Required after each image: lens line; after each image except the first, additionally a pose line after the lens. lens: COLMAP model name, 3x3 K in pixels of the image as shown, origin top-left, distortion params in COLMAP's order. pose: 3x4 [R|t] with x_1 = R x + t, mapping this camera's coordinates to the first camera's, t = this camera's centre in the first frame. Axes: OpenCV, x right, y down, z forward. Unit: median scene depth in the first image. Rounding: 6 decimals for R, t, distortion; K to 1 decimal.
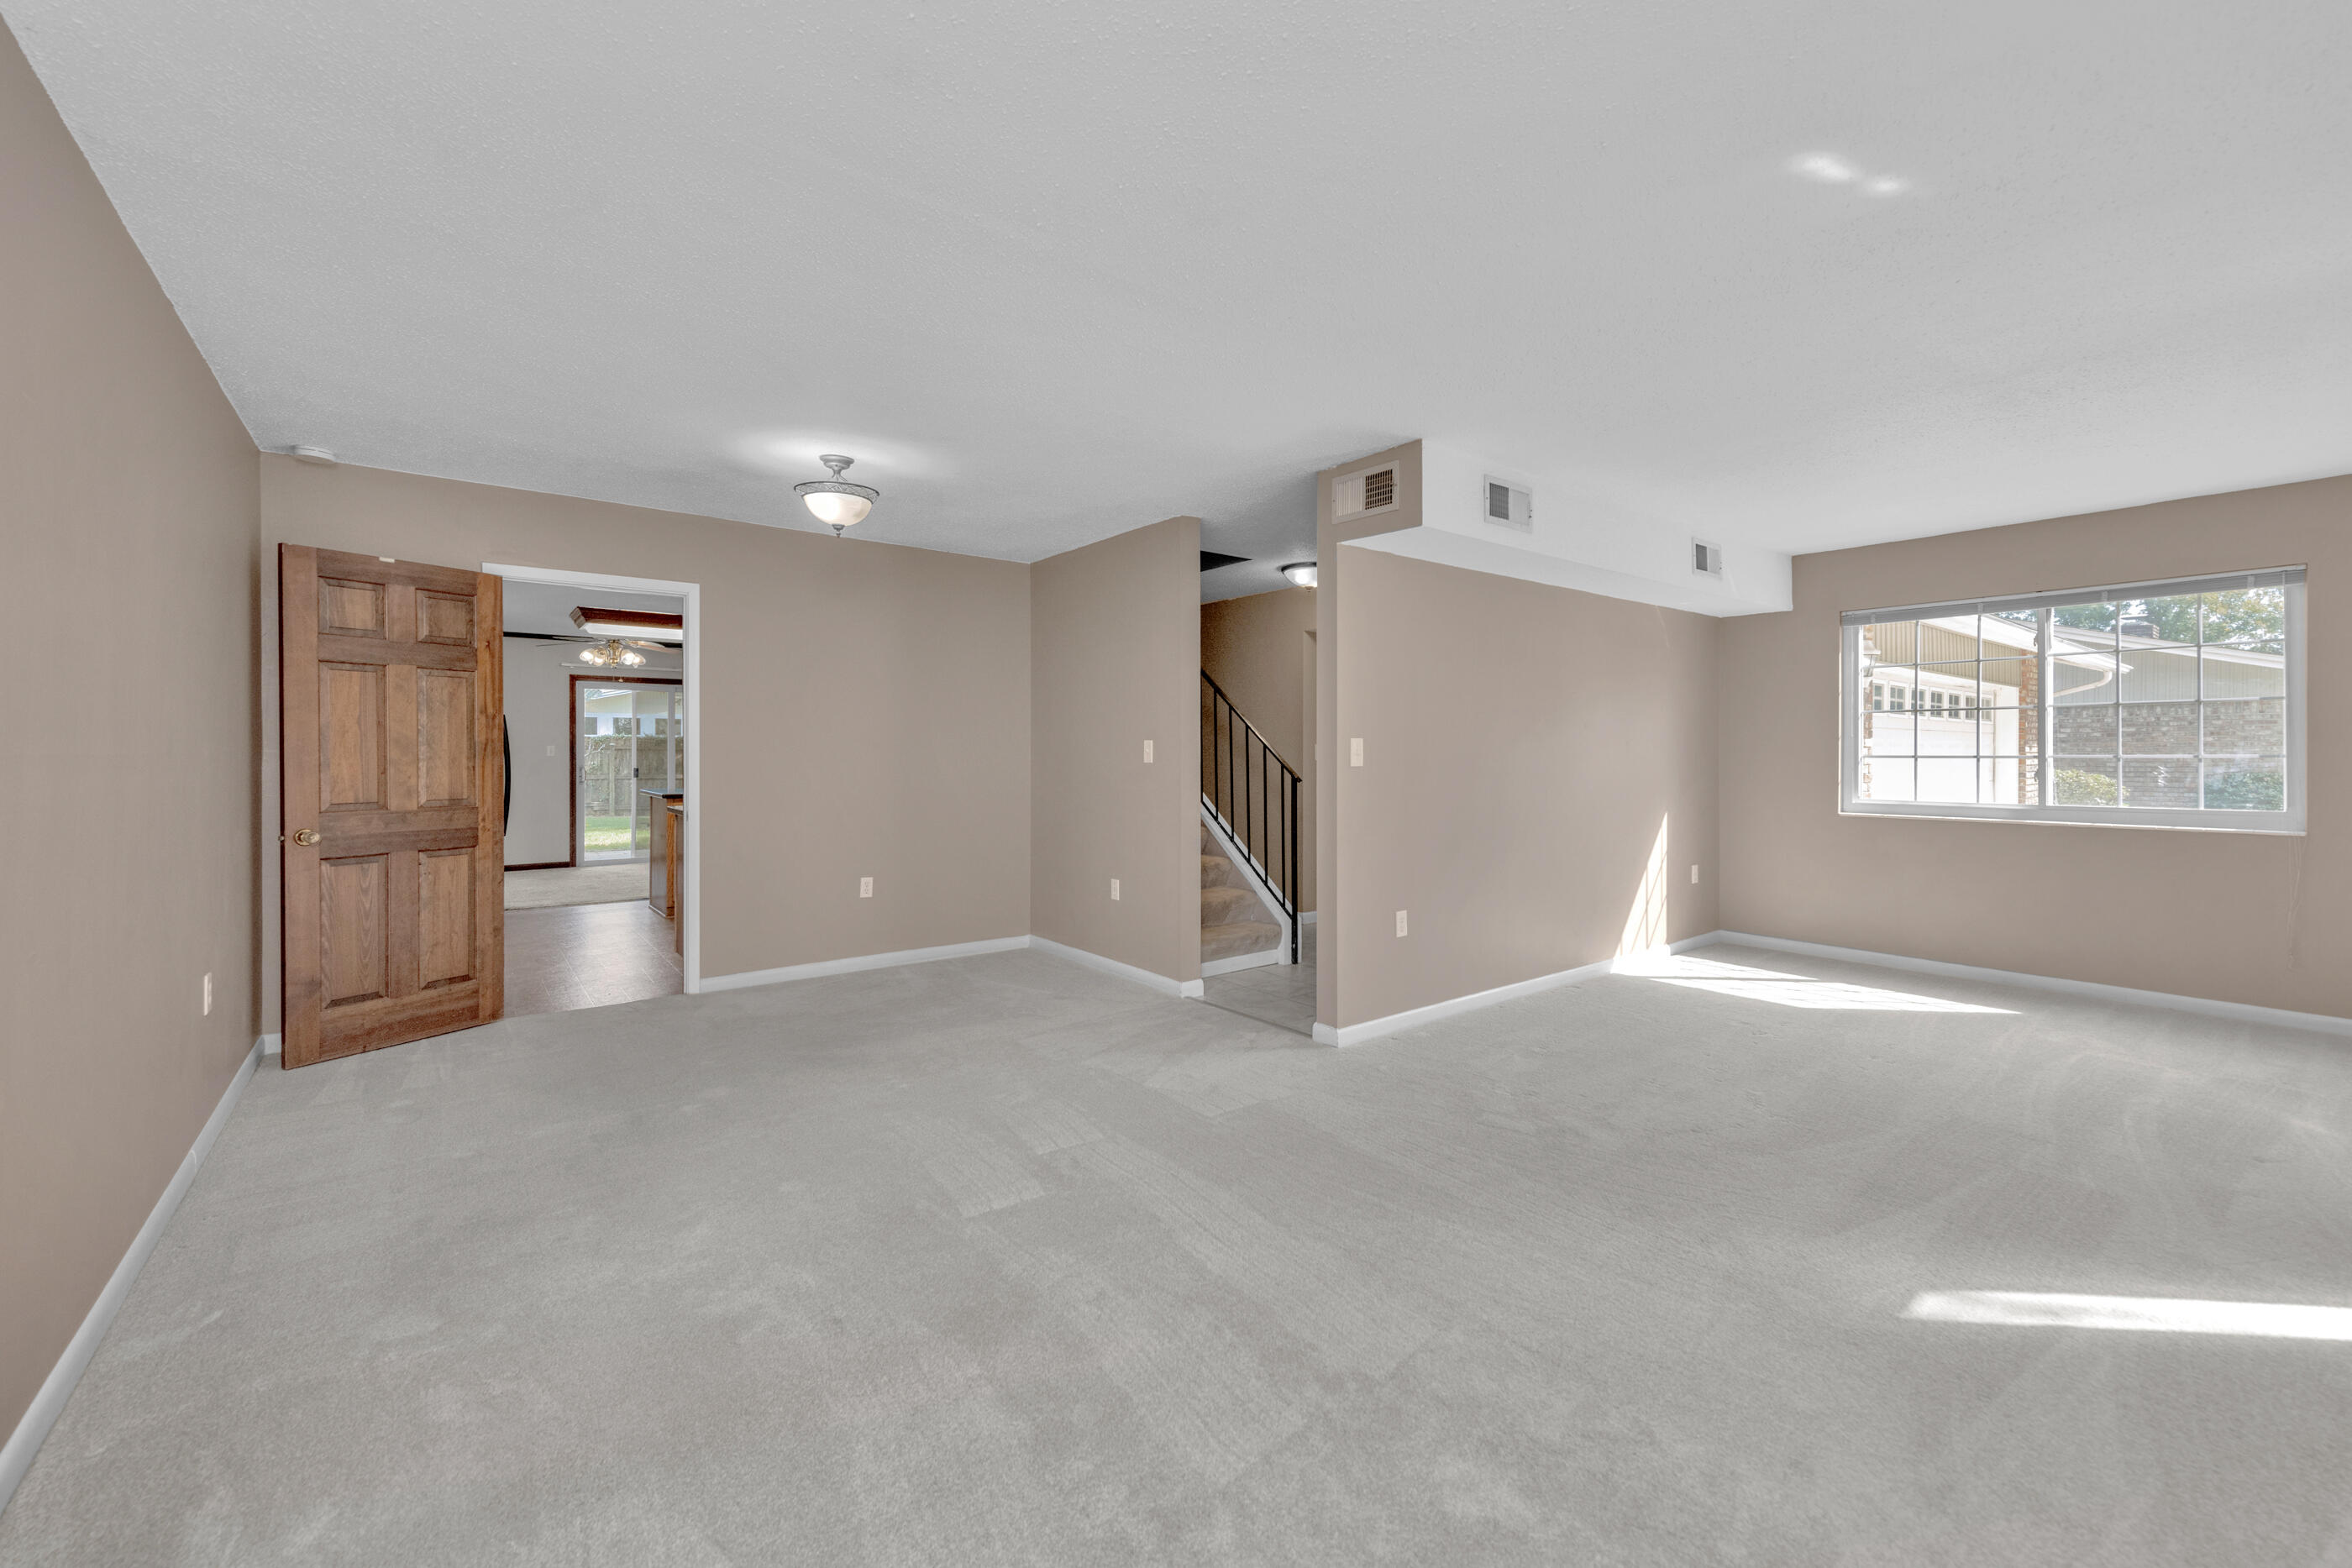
lens RADIAL K [[956.7, 0, 1246.5], [0, 956.7, 761.5], [0, 0, 1]] dist [0.019442, -0.004689]
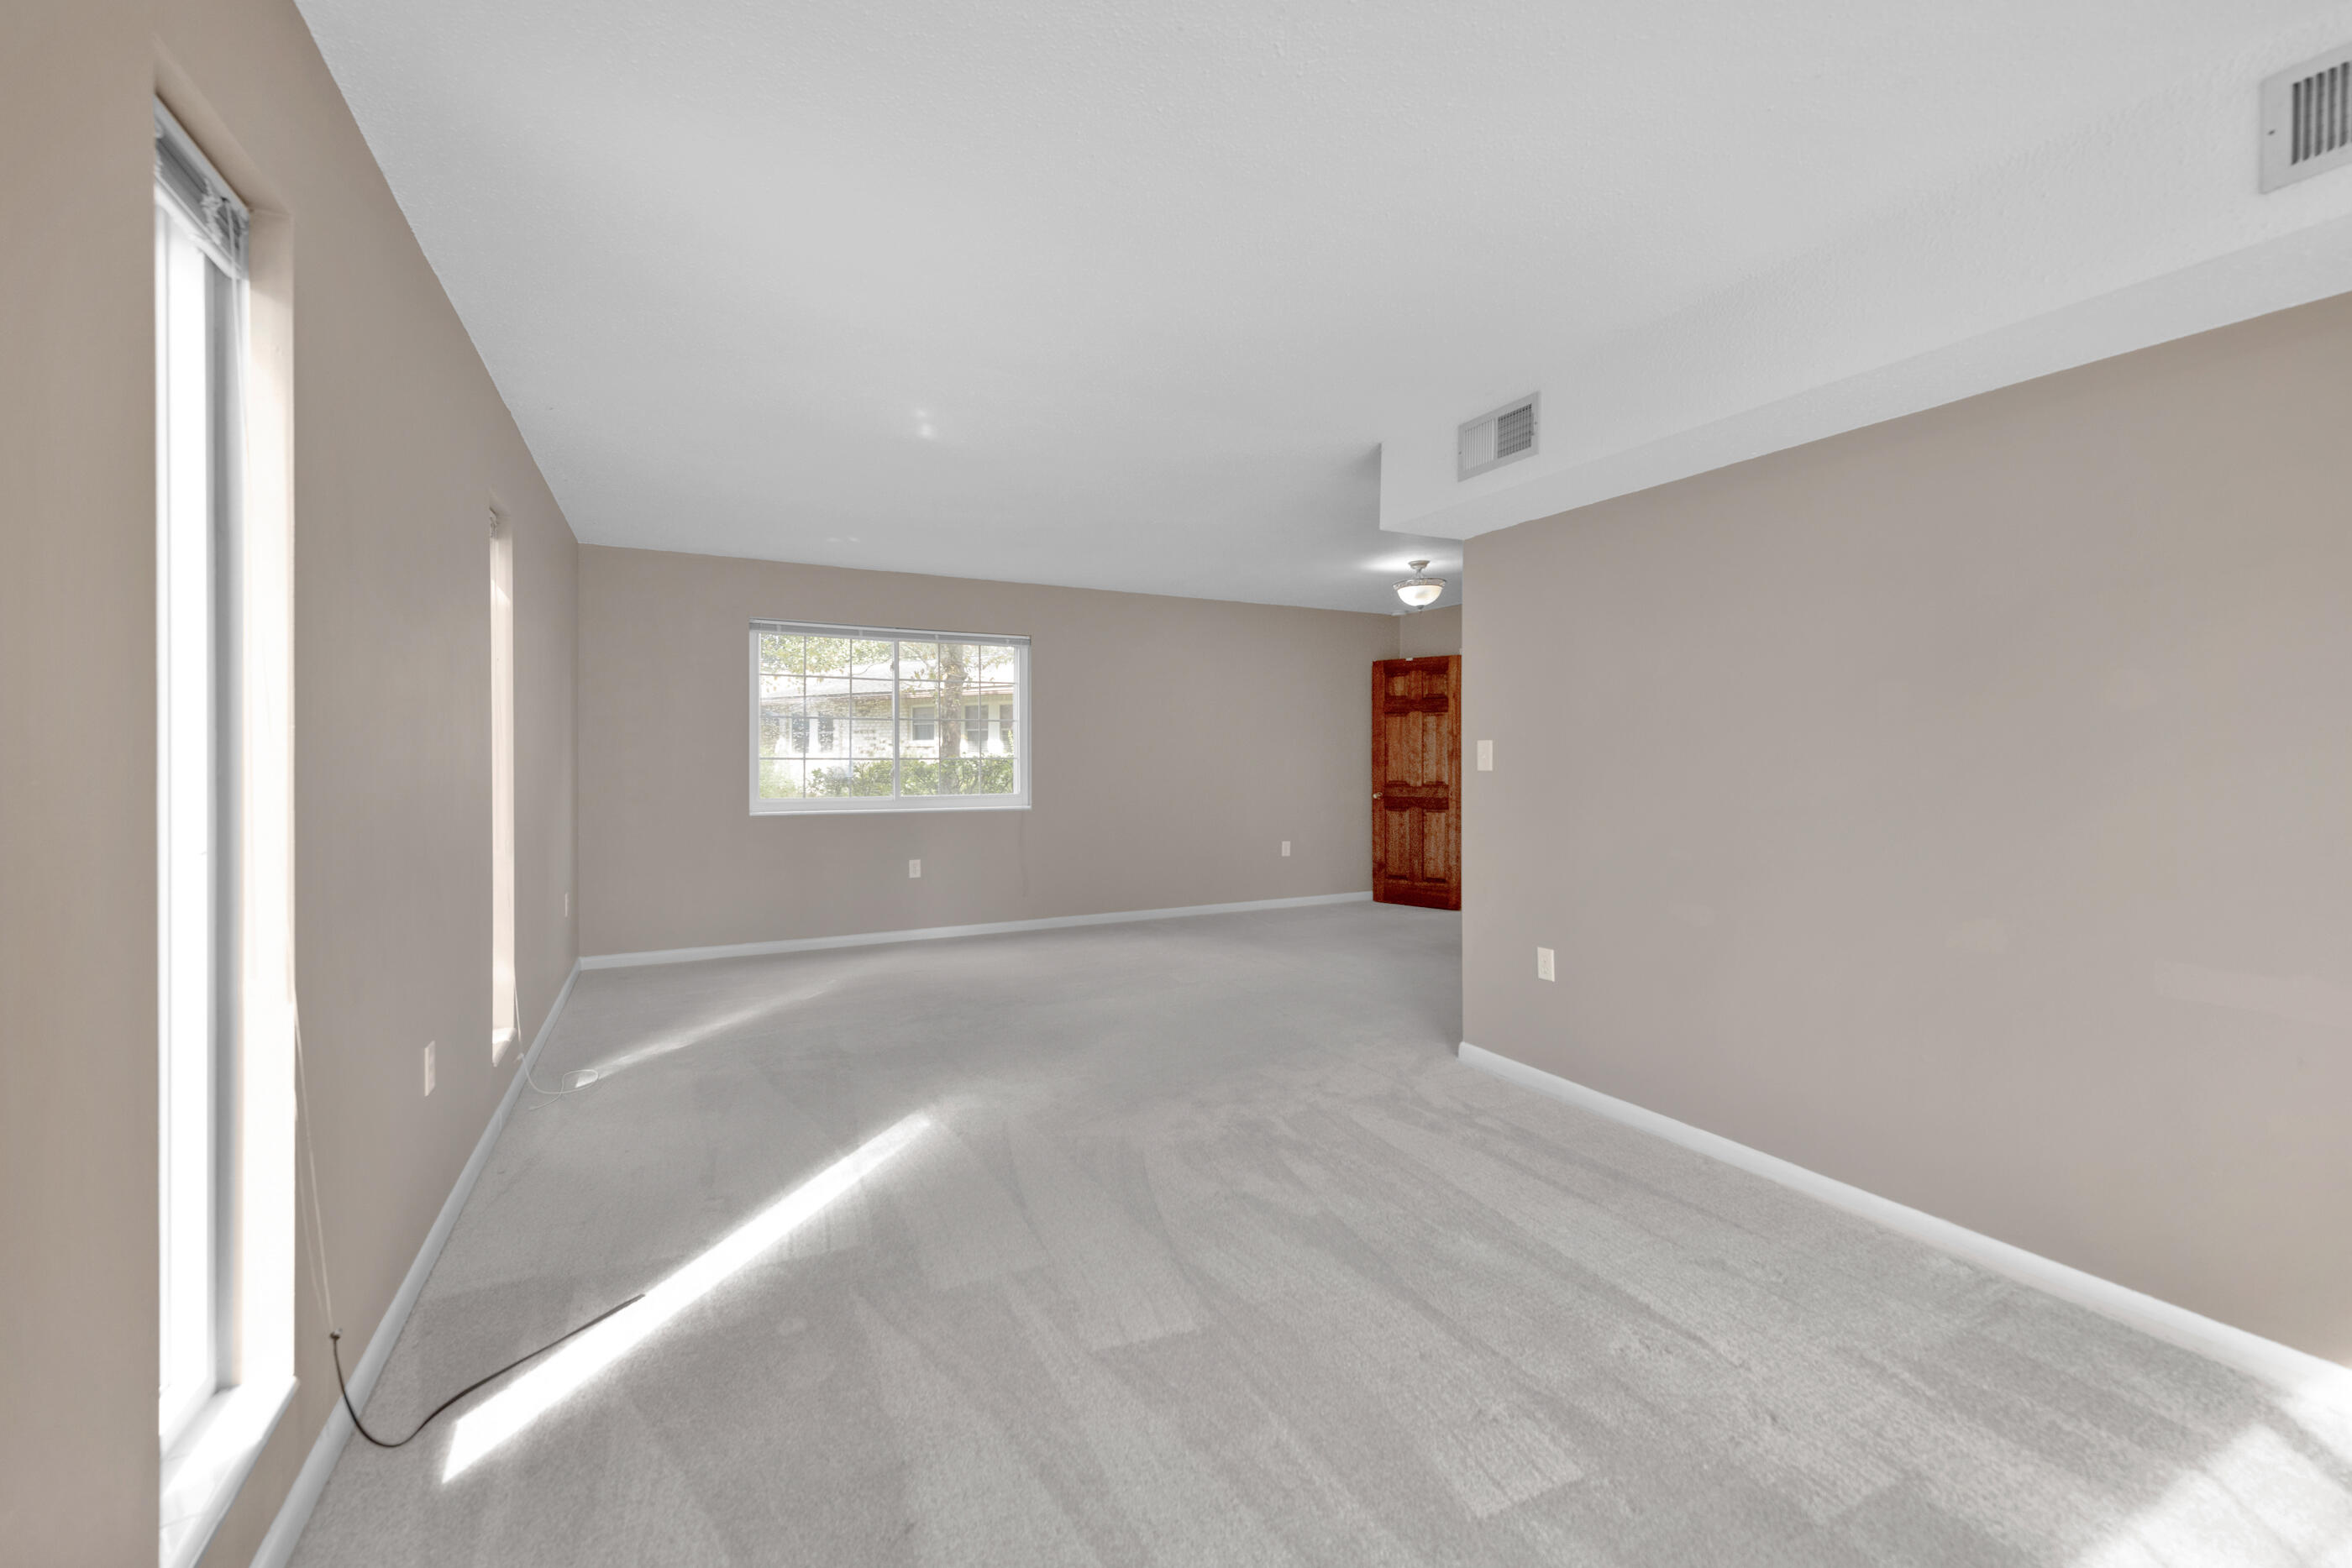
lens RADIAL K [[956.7, 0, 1169.4], [0, 956.7, 763.5], [0, 0, 1]] dist [0.019442, -0.004689]
pose [[-0.210734, 0.006668, -0.977521, 1.049289], [-0.004723, 0.999958, 0.007839, -0.007731], [0.977532, 0.006269, -0.210693, 0.870216]]
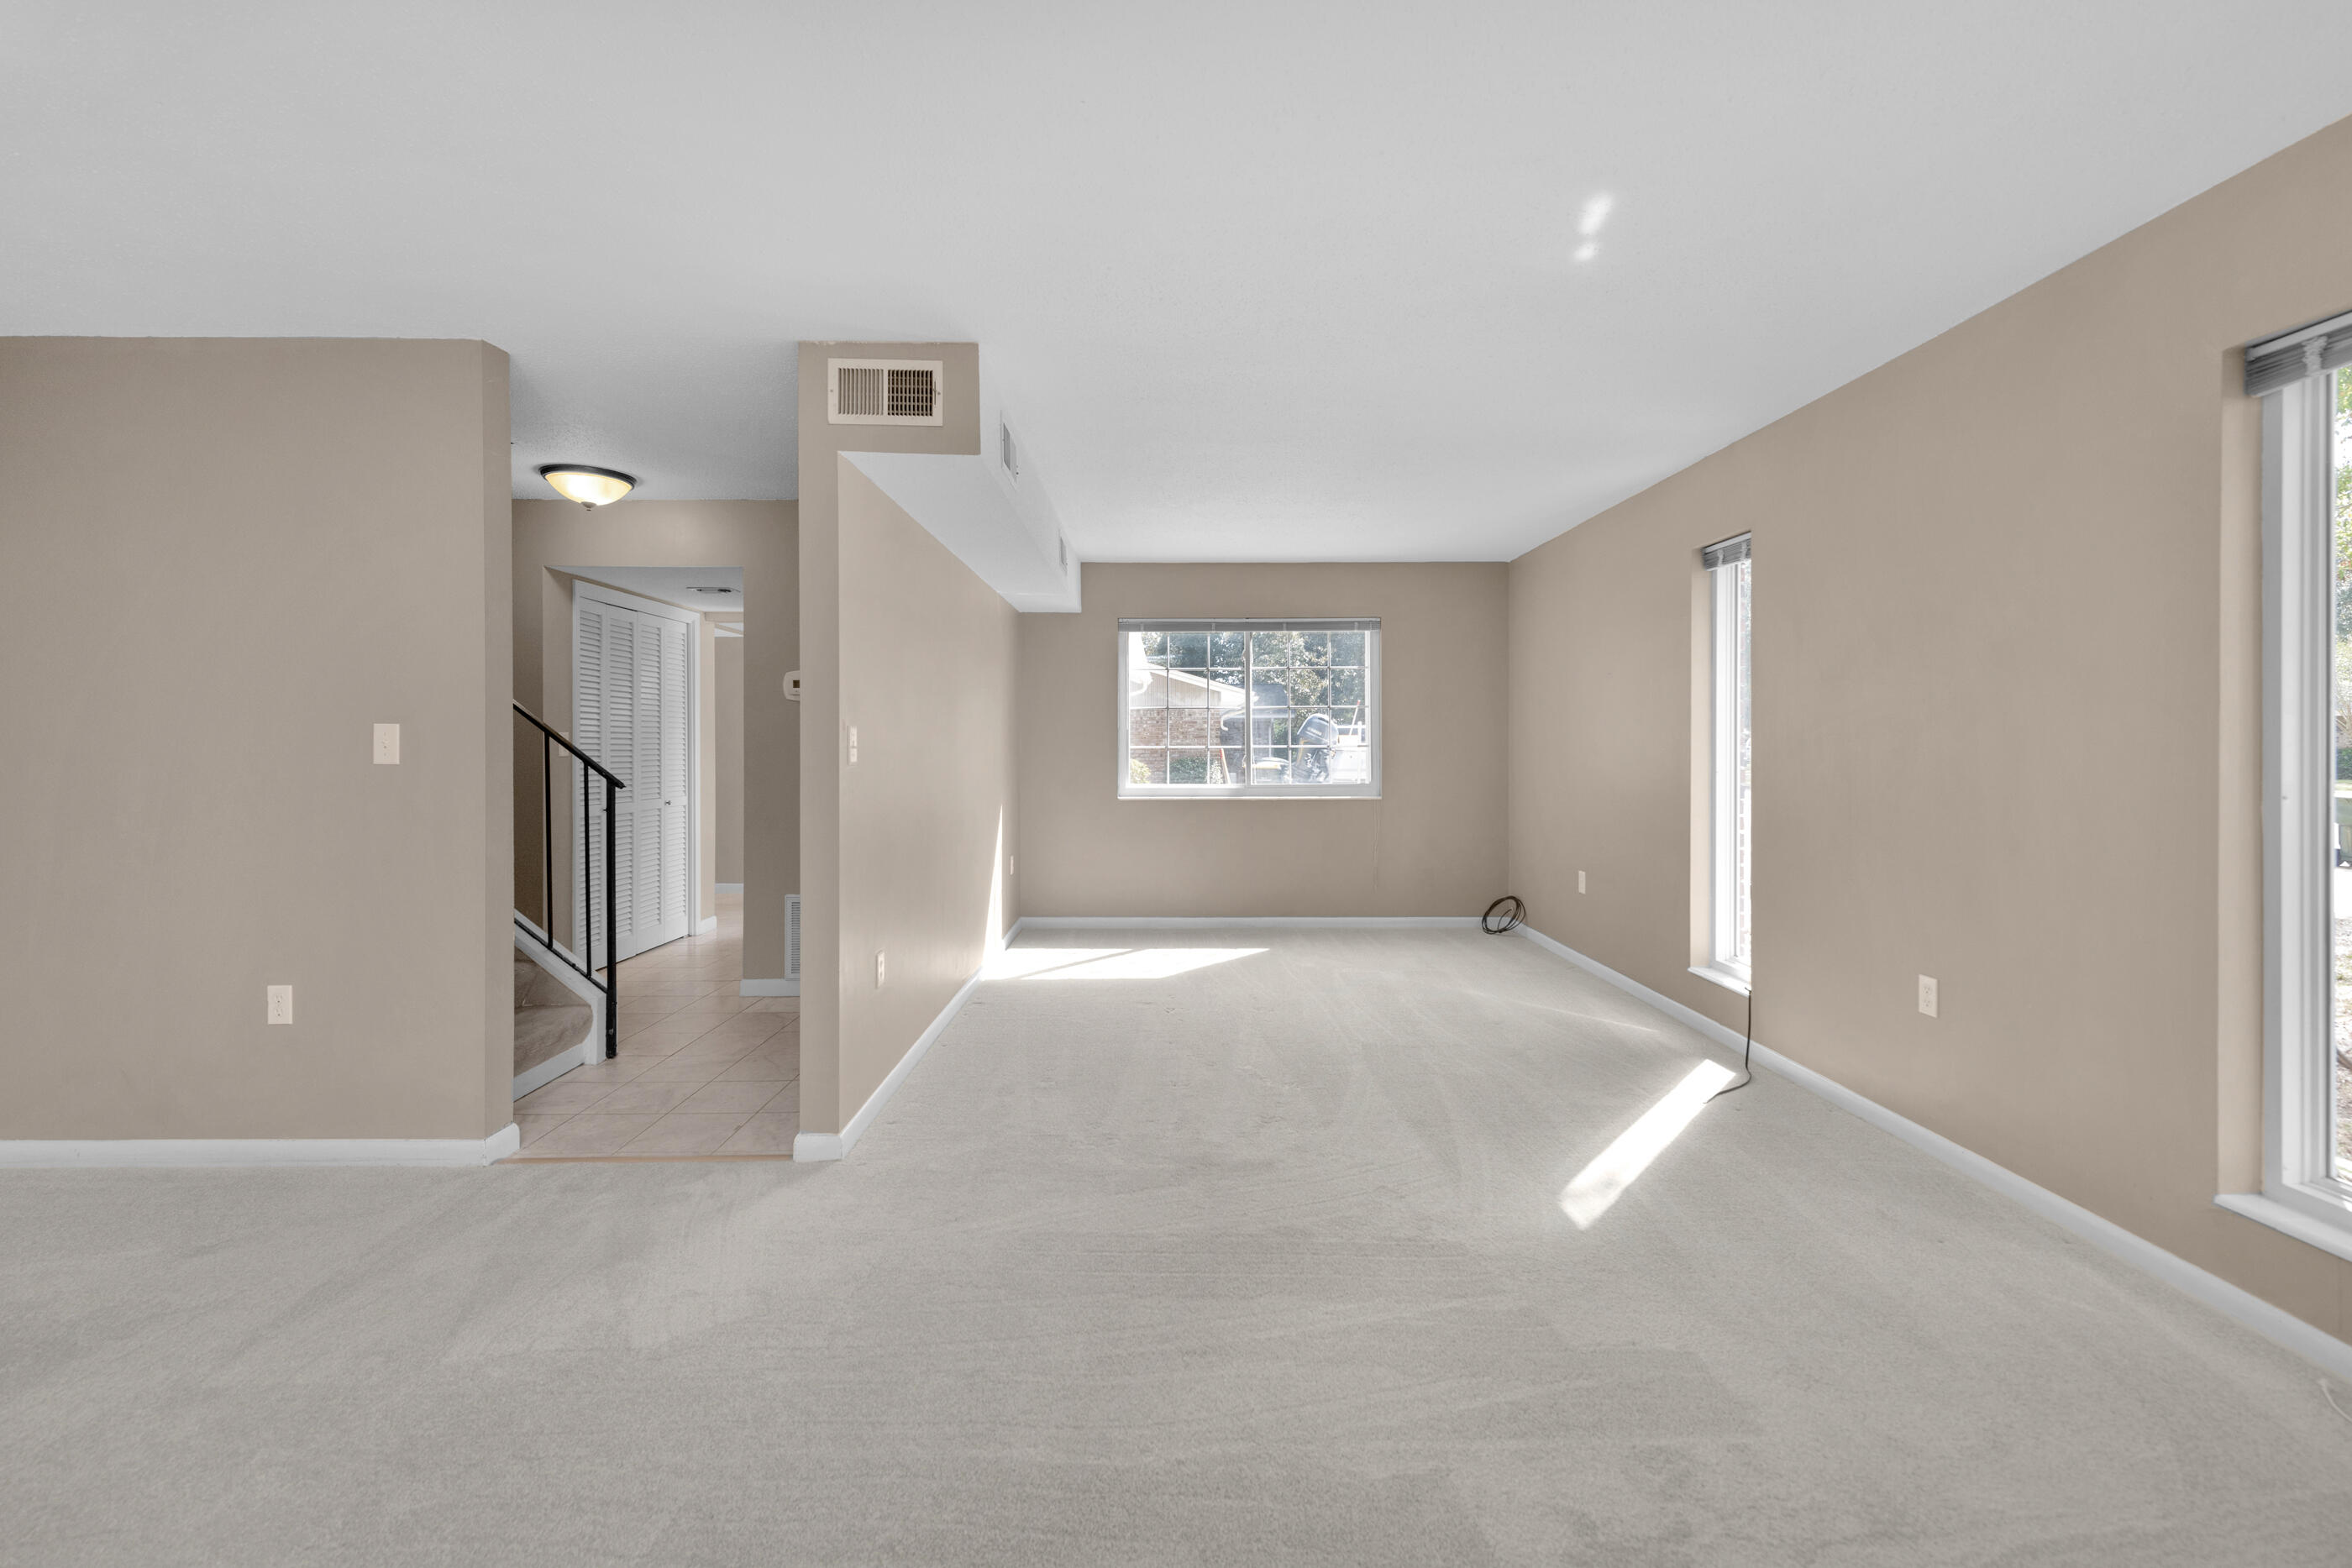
lens RADIAL K [[956.7, 0, 1171.3], [0, 956.7, 746.2], [0, 0, 1]] dist [0.019442, -0.004689]
pose [[0.643784, -0.002931, 0.765201, -0.276415], [0.008593, 0.999957, -0.003399, -0.003554], [-0.765159, 0.008764, 0.643782, 0.331392]]
